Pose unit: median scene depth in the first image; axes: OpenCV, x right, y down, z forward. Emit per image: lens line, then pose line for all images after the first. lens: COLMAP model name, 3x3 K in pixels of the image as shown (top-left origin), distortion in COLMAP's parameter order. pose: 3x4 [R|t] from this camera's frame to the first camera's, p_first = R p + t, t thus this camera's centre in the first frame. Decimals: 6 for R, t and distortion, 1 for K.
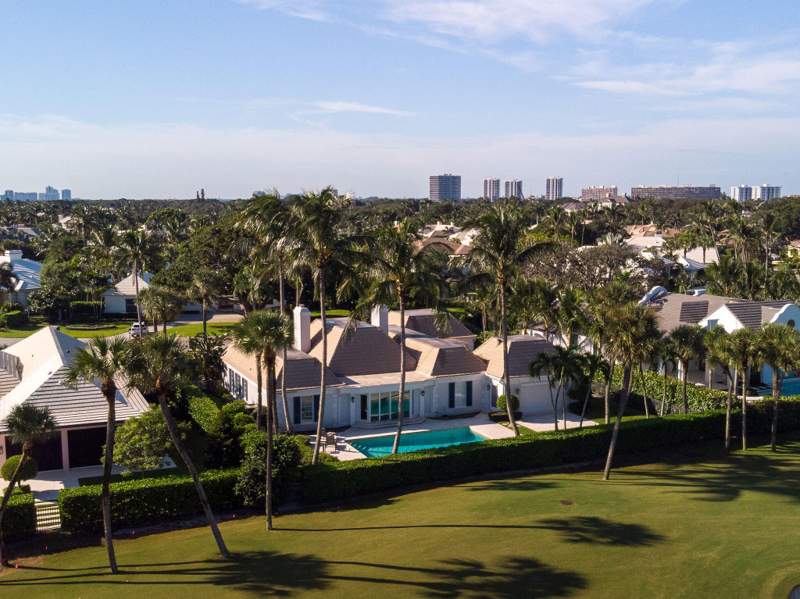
lens RADIAL K [[594.3, 0, 400.0], [0, 594.3, 299.5], [0, 0, 1]] dist [-0.002569, -0.001666]
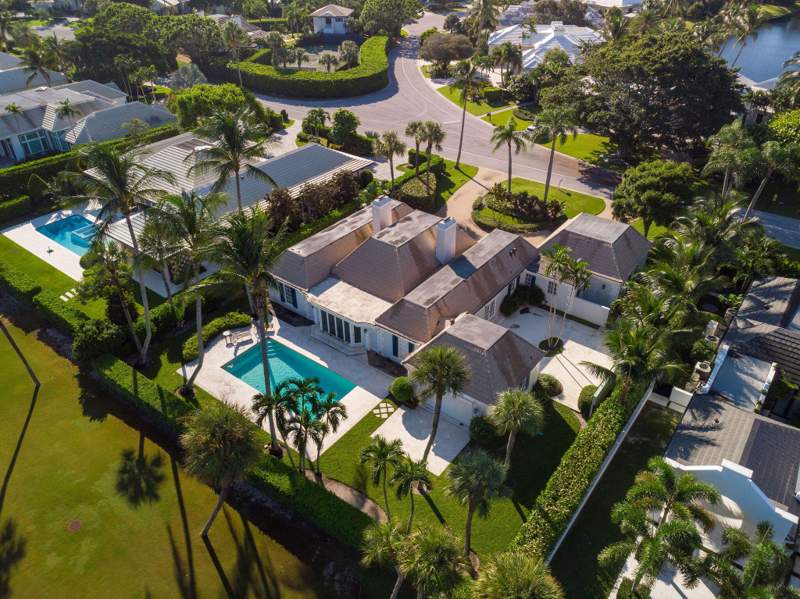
lens RADIAL K [[594.3, 0, 400.0], [0, 594.3, 299.5], [0, 0, 1]] dist [-0.002569, -0.001666]
pose [[0.553602, 0.478036, -0.681914, 0.708001], [-0.087716, 0.847756, 0.523083, -0.408252], [0.828149, -0.229765, 0.511250, 0.518377]]
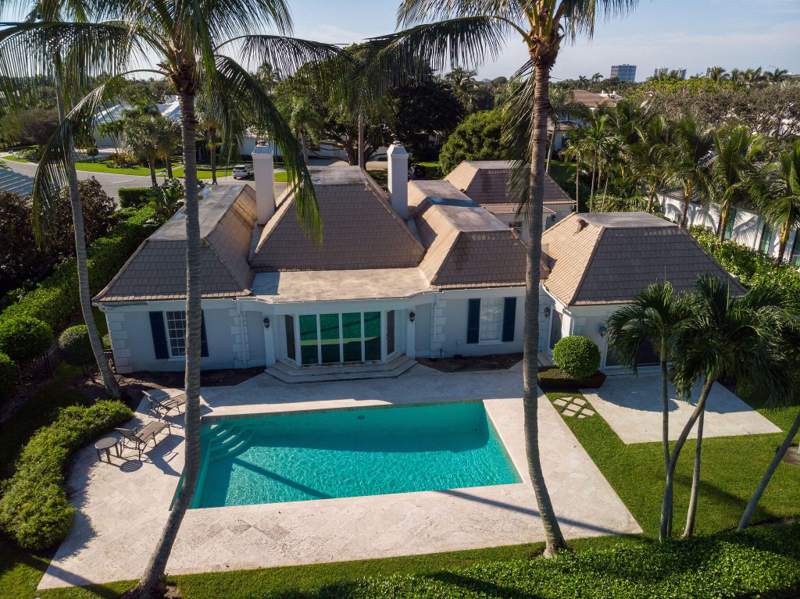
lens RADIAL K [[594.3, 0, 400.0], [0, 594.3, 299.5], [0, 0, 1]] dist [-0.002569, -0.001666]
pose [[0.978453, 0.088435, -0.186572, 0.118541], [-0.040253, 0.967994, 0.247726, 0.013537], [0.202508, -0.234878, 0.950696, 0.481640]]
